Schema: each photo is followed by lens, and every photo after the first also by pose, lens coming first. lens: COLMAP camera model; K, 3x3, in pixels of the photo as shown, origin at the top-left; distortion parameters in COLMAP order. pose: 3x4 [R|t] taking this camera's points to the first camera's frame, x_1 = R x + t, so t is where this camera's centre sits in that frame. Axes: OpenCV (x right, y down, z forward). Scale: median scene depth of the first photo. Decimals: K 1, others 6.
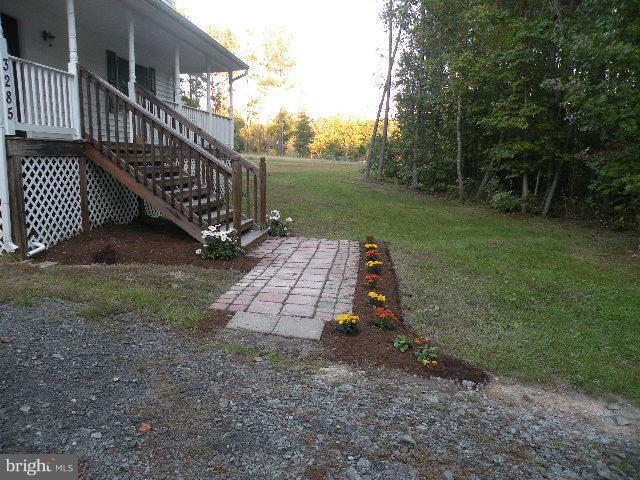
lens RADIAL K [[502.1, 0, 320.0], [0, 502.1, 240.0], [0, 0, 1]] dist [-0.111009, 0.099548]
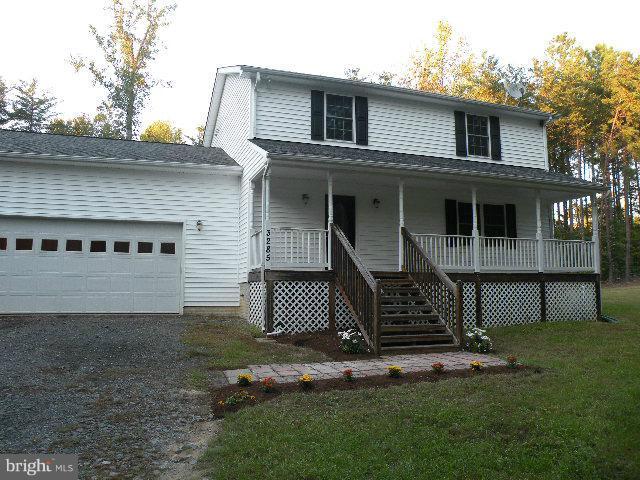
lens RADIAL K [[502.1, 0, 320.0], [0, 502.1, 240.0], [0, 0, 1]] dist [-0.111009, 0.099548]
pose [[0.422509, -0.079578, -0.902858, 1.078430], [-0.148241, 0.976657, -0.155454, -0.049839], [0.894154, 0.199522, 0.400850, 0.346628]]
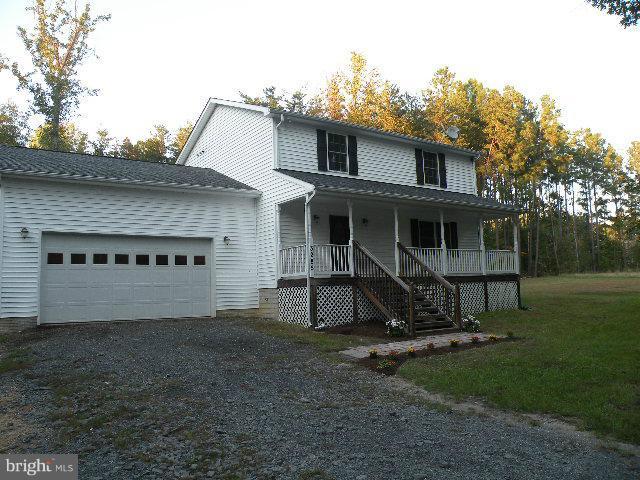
lens RADIAL K [[502.1, 0, 320.0], [0, 502.1, 240.0], [0, 0, 1]] dist [-0.111009, 0.099548]
pose [[0.643198, -0.088206, -0.760603, 1.140704], [-0.098059, 0.975675, -0.196070, 0.076540], [0.759395, 0.200696, 0.618902, -0.470933]]
